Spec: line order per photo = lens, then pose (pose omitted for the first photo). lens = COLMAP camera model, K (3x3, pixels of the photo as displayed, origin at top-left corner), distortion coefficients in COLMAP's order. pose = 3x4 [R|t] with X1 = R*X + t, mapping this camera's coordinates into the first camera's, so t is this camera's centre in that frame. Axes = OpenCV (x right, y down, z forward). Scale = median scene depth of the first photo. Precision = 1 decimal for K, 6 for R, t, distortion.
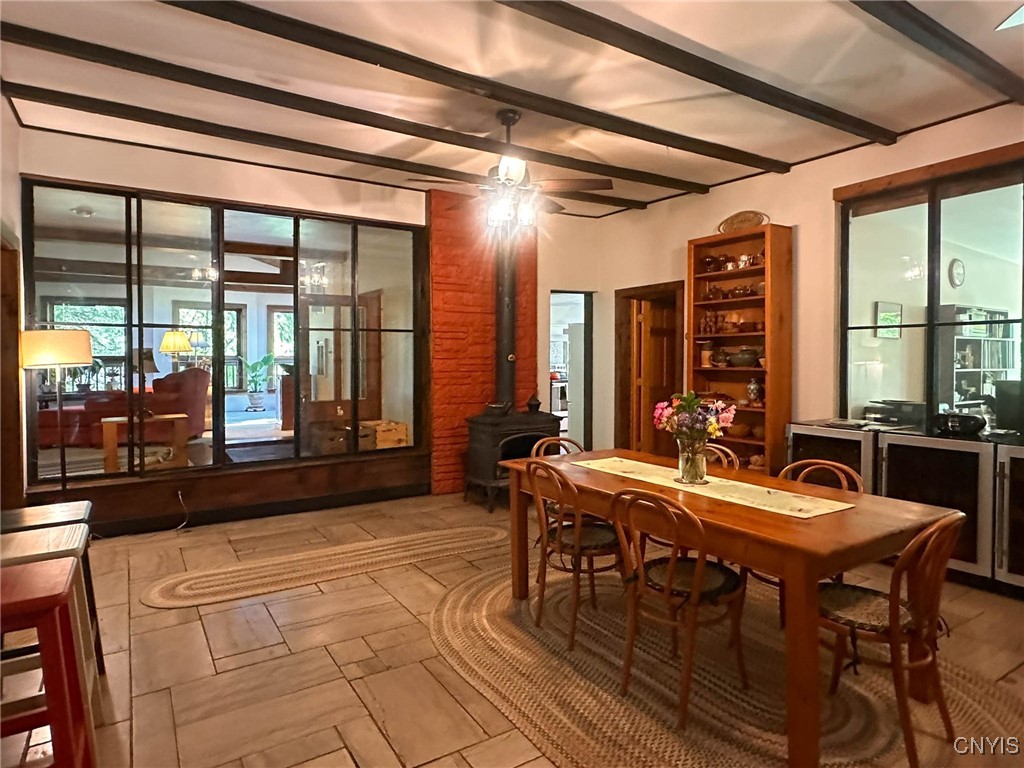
lens RADIAL K [[588.5, 0, 511.7], [0, 588.5, 374.1], [0, 0, 1]] dist [0.020718, -0.002230]
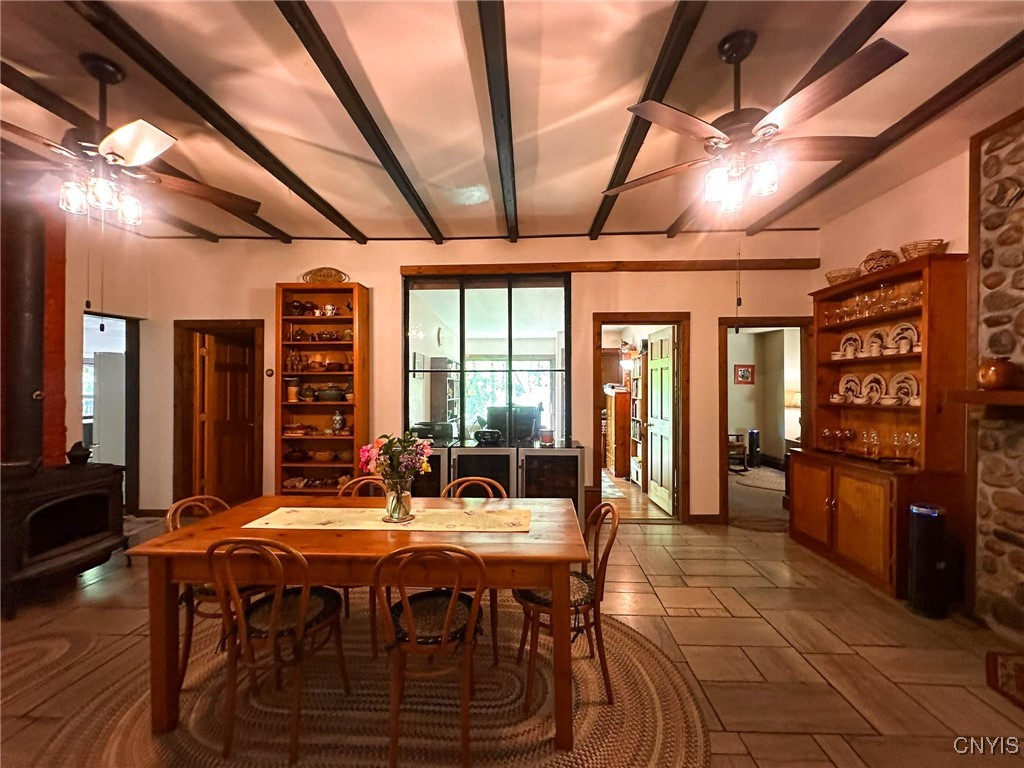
lens RADIAL K [[451.3, 0, 510.0], [0, 451.3, 389.0], [0, 0, 1]] dist [0.002351, 0.001756]
pose [[0.586386, 0.000058, 0.810032, -0.115591], [0.020572, 0.999676, -0.014964, -0.015218], [-0.809771, 0.025438, 0.586195, 0.191120]]
